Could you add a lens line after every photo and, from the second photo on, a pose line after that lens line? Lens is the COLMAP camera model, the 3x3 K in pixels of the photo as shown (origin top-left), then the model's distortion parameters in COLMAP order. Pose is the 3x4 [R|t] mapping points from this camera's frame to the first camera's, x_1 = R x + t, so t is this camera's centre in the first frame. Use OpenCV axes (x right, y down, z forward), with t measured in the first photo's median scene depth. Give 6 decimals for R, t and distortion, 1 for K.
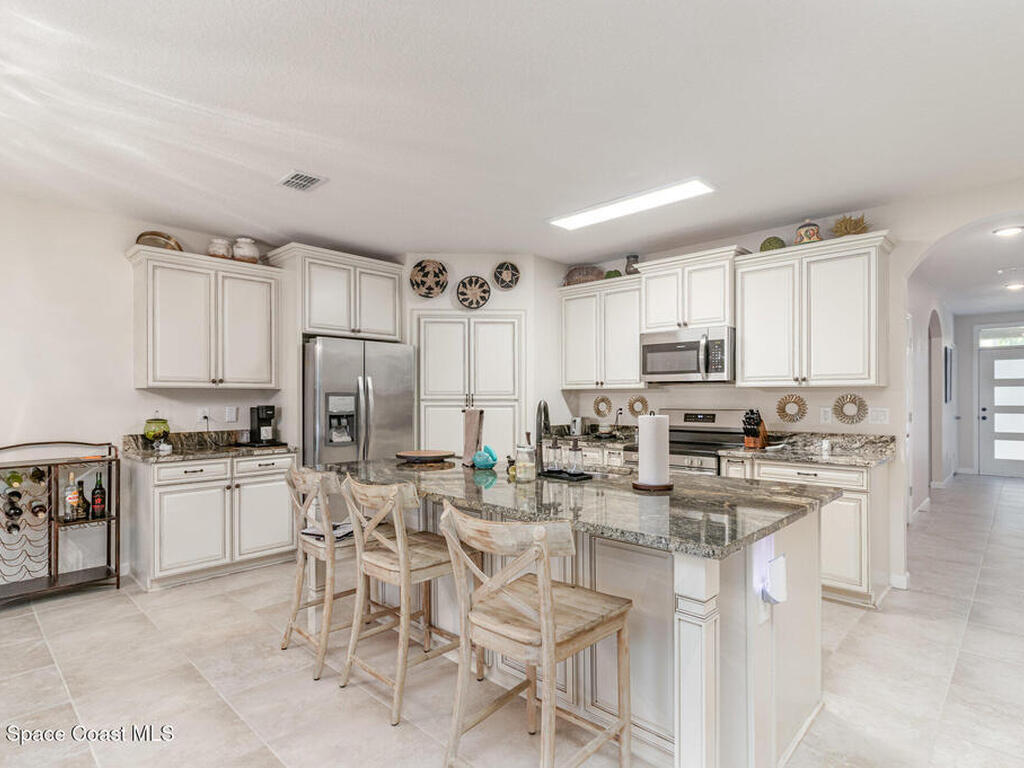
lens RADIAL K [[540.3, 0, 512.0], [0, 540.3, 396.8], [0, 0, 1]] dist [0.001385, -0.000579]
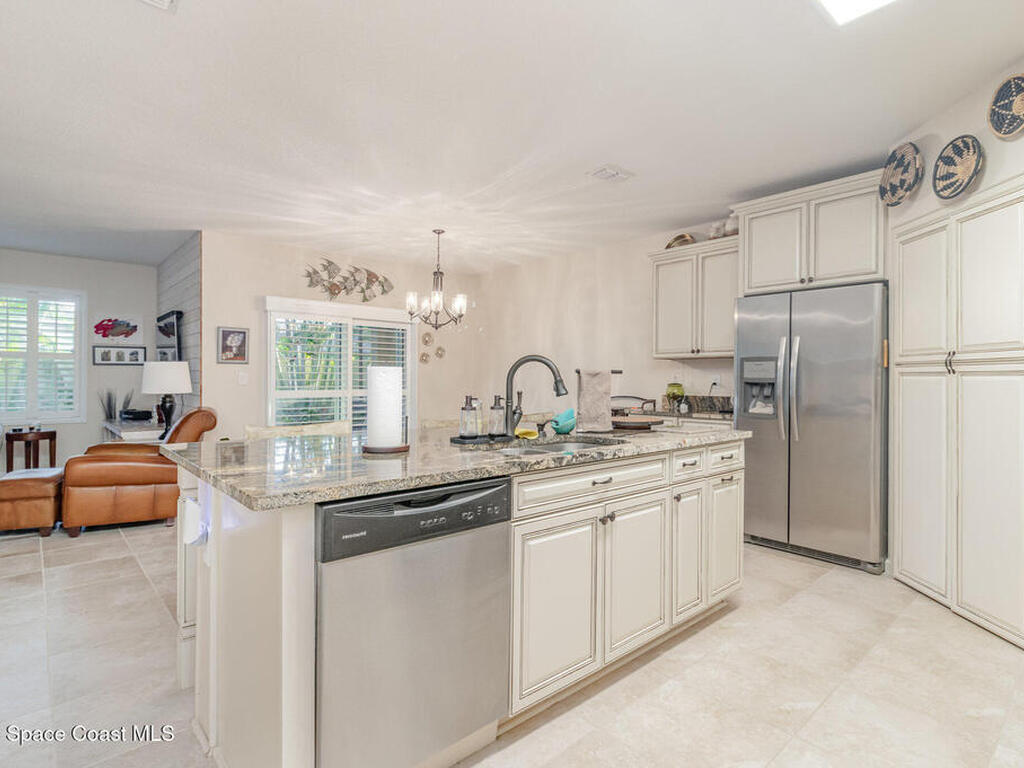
lens RADIAL K [[535.8, 0, 513.7], [0, 535.8, 380.5], [0, 0, 1]] dist [-0.000144, 0.000201]
pose [[-0.077250, 0.004818, -0.997000, 0.606484], [-0.004907, 0.999974, 0.005213, 0.028607], [0.997000, 0.005295, -0.077224, 0.698197]]
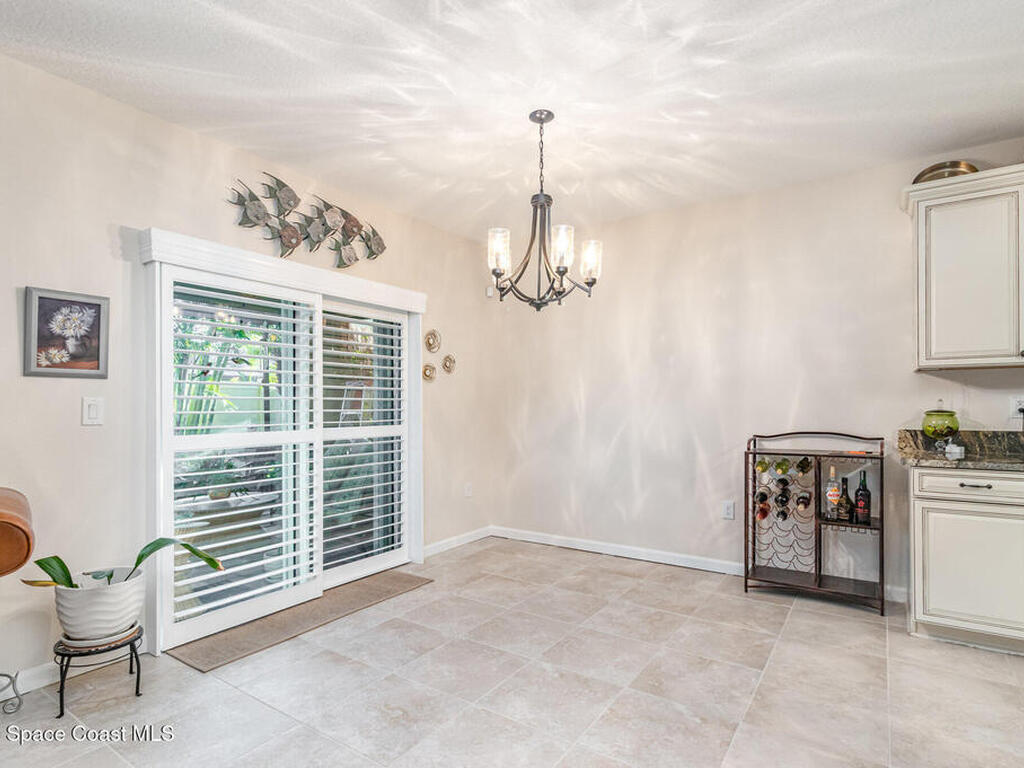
lens RADIAL K [[542.1, 0, 513.6], [0, 542.1, 402.8], [0, 0, 1]] dist [-0.001154, -0.000410]
pose [[0.163544, -0.003427, -0.986530, -0.009558], [0.004659, 0.999985, -0.002701, 0.028851], [0.986525, -0.004155, 0.163557, 0.281209]]
